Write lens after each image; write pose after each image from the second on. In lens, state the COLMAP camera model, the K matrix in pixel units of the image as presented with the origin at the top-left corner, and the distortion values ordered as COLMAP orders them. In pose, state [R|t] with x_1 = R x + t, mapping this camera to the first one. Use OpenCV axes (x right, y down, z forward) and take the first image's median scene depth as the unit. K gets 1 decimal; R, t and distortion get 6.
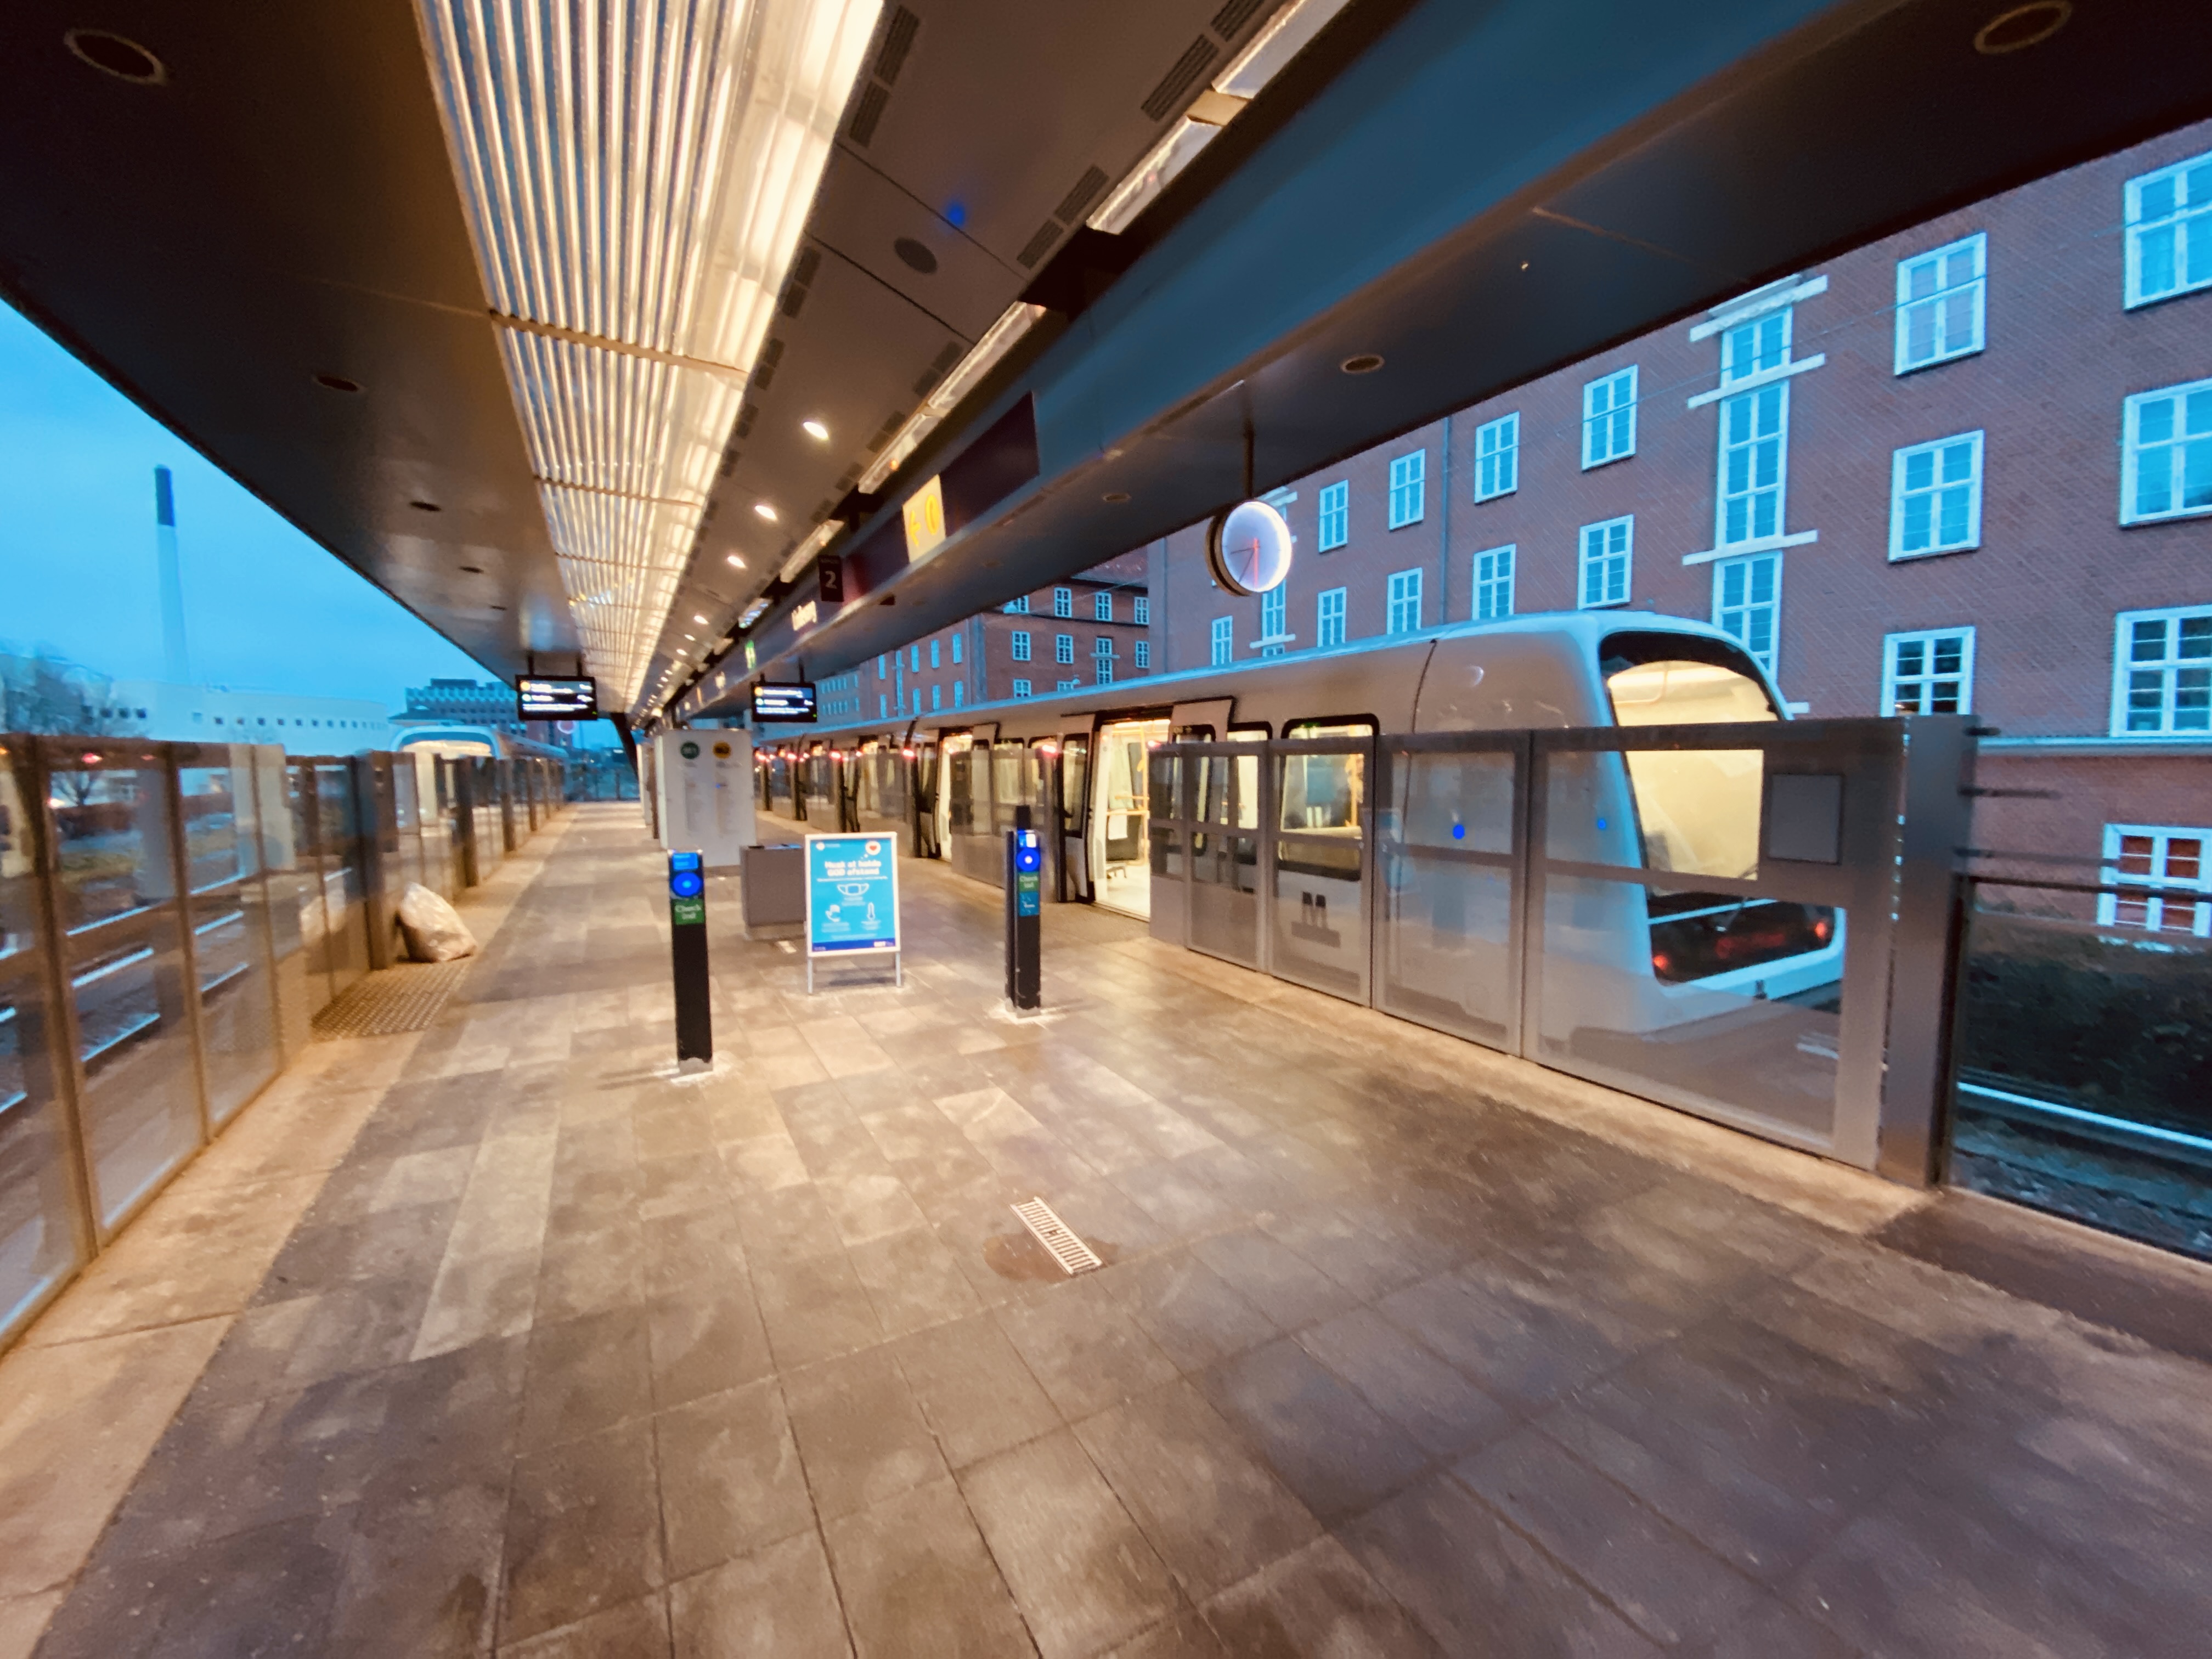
lens RADIAL K [[902.2, 0, 1114.4], [0, 902.2, 840.2], [0, 0, 1]] dist [0.010399, -0.015173]
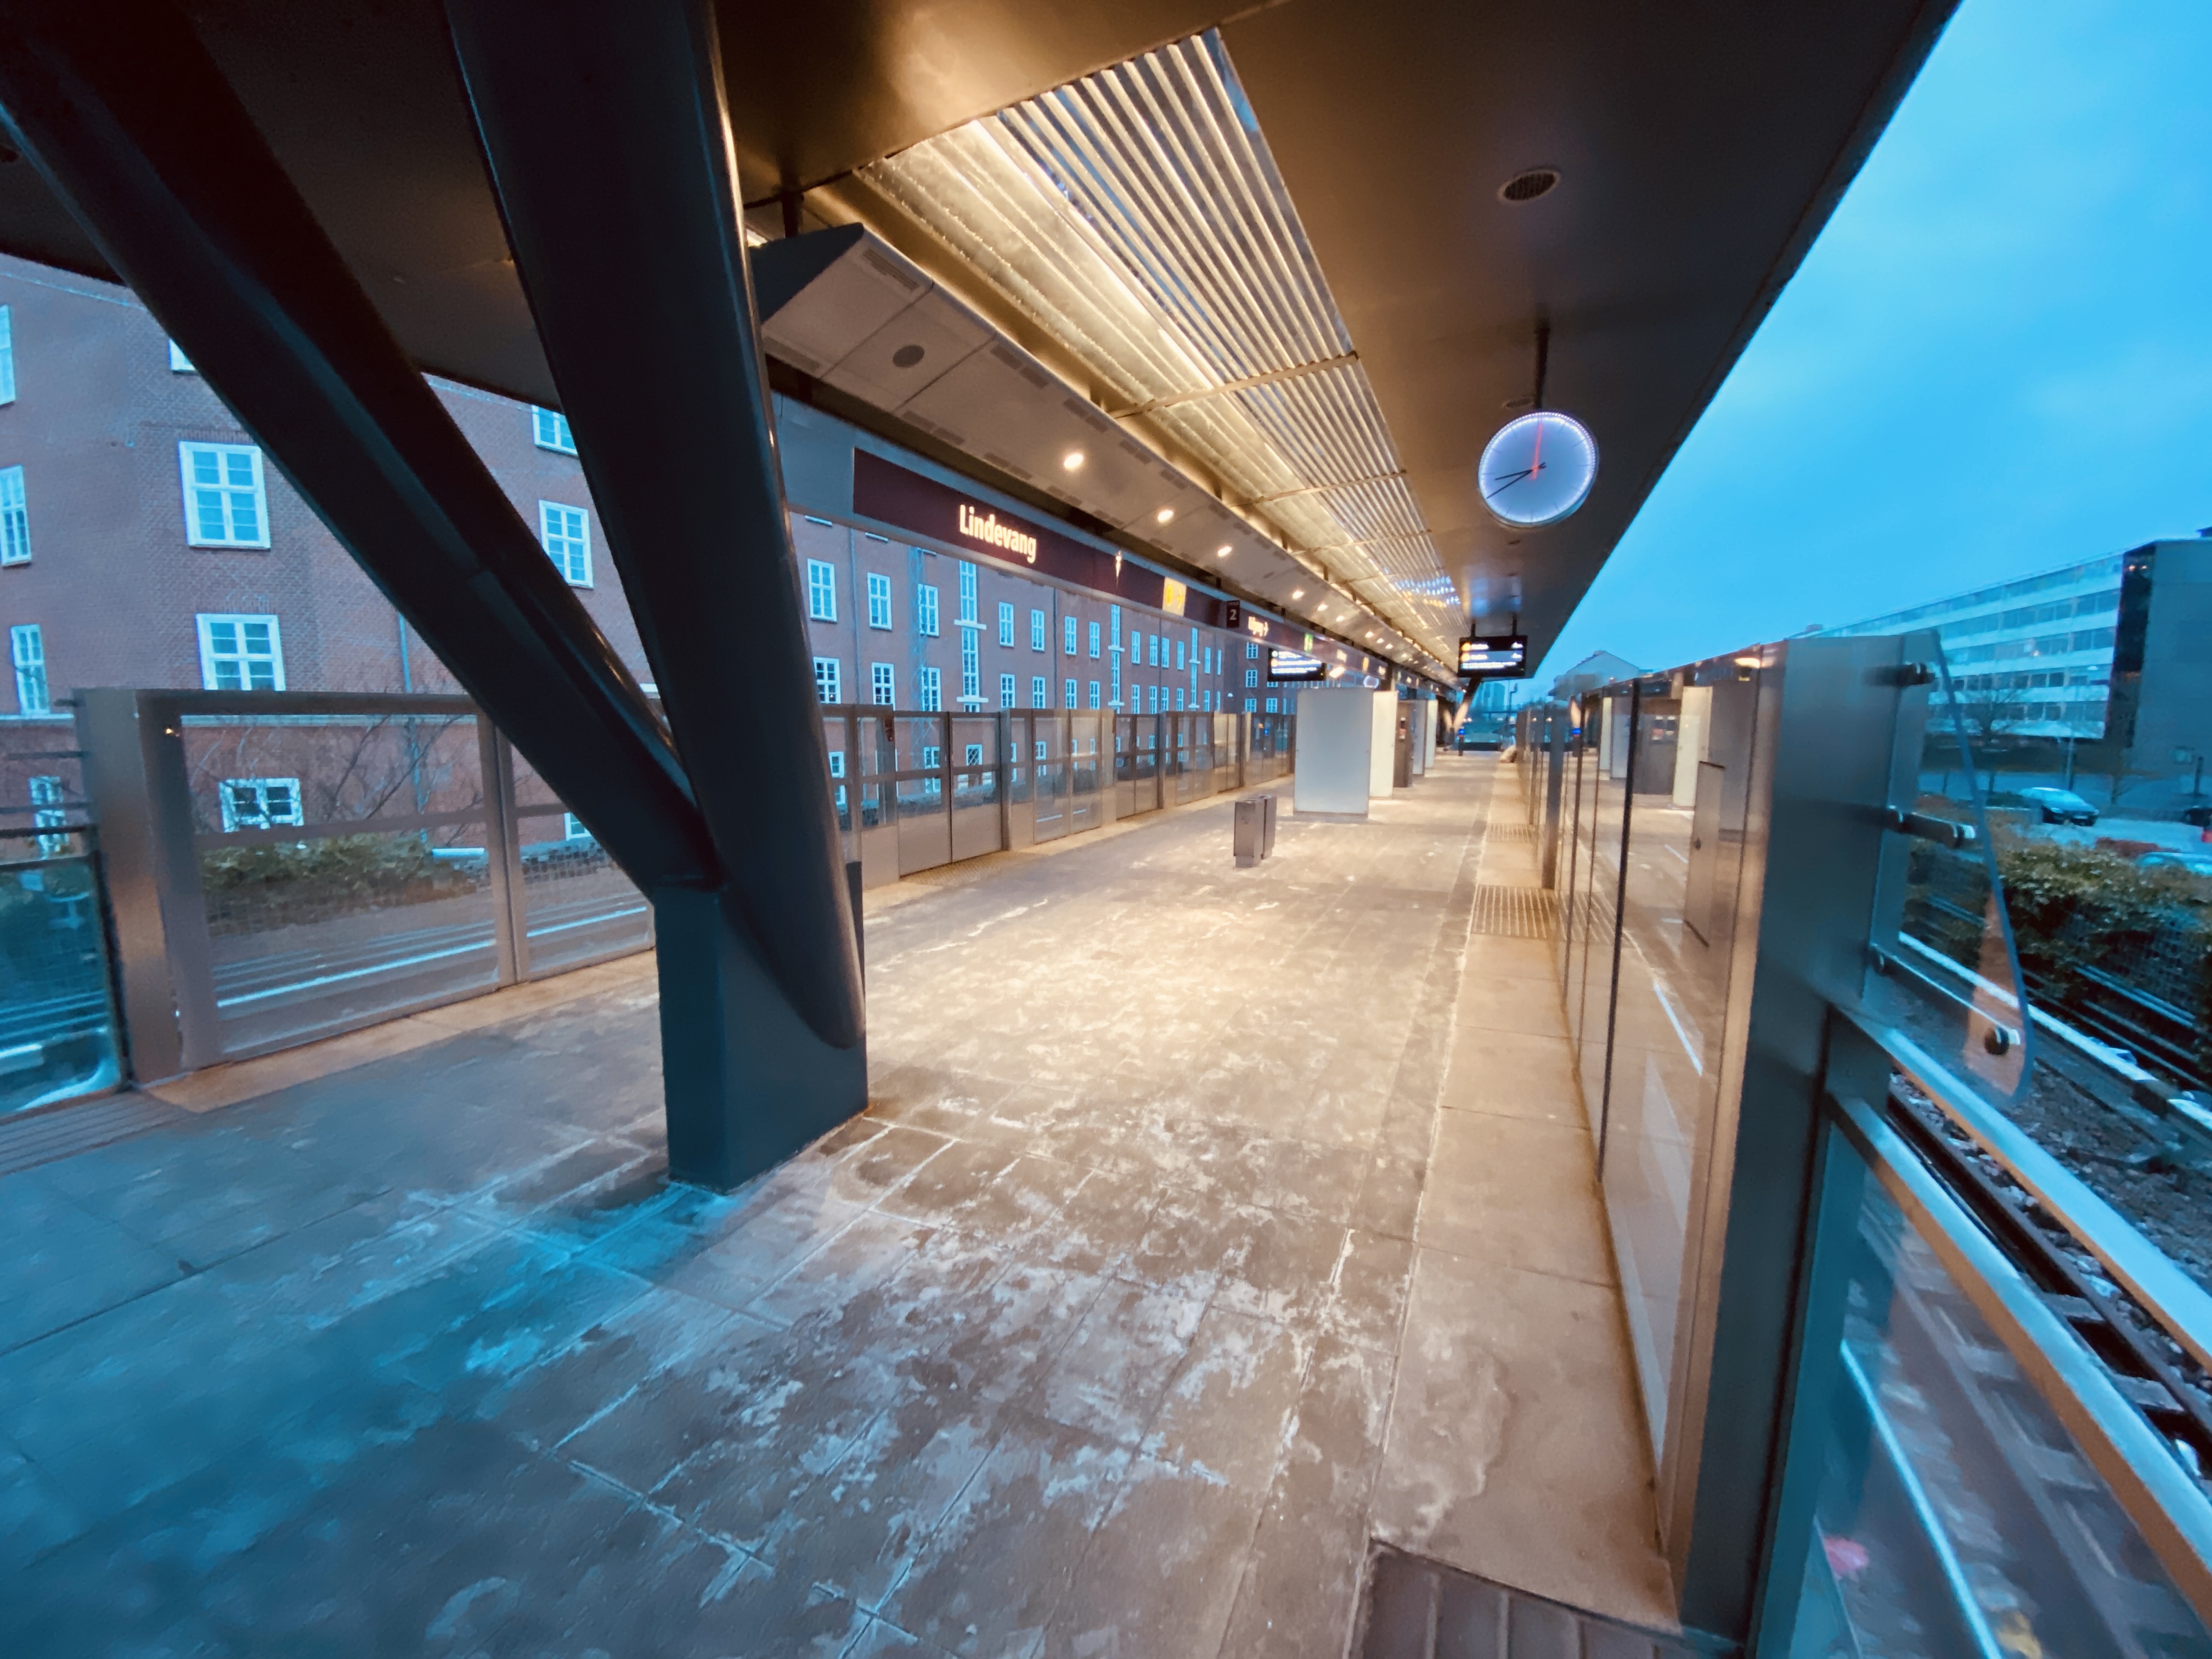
lens RADIAL K [[902.2, 0, 1075.7], [0, 902.2, 849.9], [0, 0, 1]] dist [0.010399, -0.015173]
pose [[-0.610868, -0.096912, 0.785779, -3.232321], [0.094652, 0.976423, 0.194008, -0.487037], [-0.786054, 0.192888, -0.587293, 5.752377]]
